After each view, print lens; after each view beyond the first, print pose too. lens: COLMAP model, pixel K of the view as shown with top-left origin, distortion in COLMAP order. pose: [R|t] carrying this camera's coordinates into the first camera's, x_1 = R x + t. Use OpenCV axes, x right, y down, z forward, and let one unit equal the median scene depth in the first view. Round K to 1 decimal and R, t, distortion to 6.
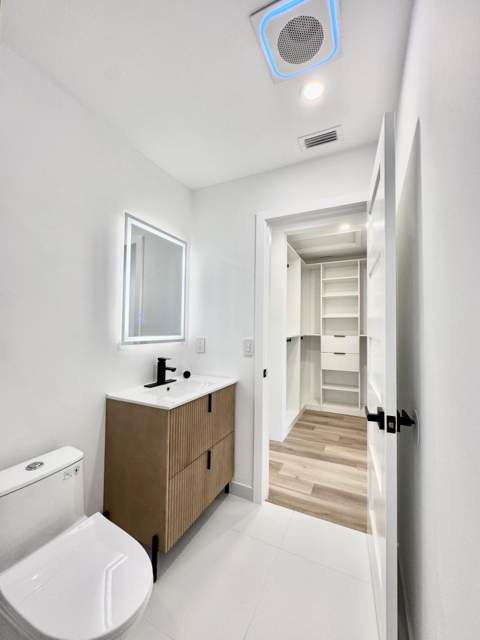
lens RADIAL K [[256.3, 0, 240.0], [0, 256.3, 320.0], [0, 0, 1]] dist [-0.002786, -0.000097]
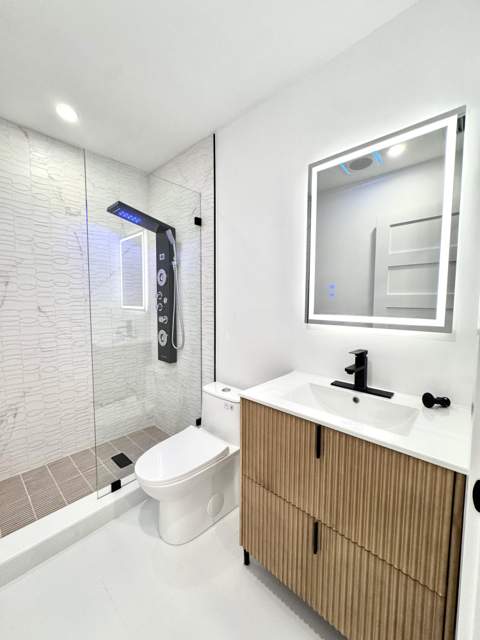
lens RADIAL K [[281.3, 0, 240.0], [0, 281.3, 320.0], [0, 0, 1]] dist [-0.027183, -0.000034]
pose [[-0.342112, 0.045923, -0.938536, 0.486922], [0.019672, 0.998936, 0.041708, 0.041177], [0.939453, -0.004194, -0.342651, 1.060789]]
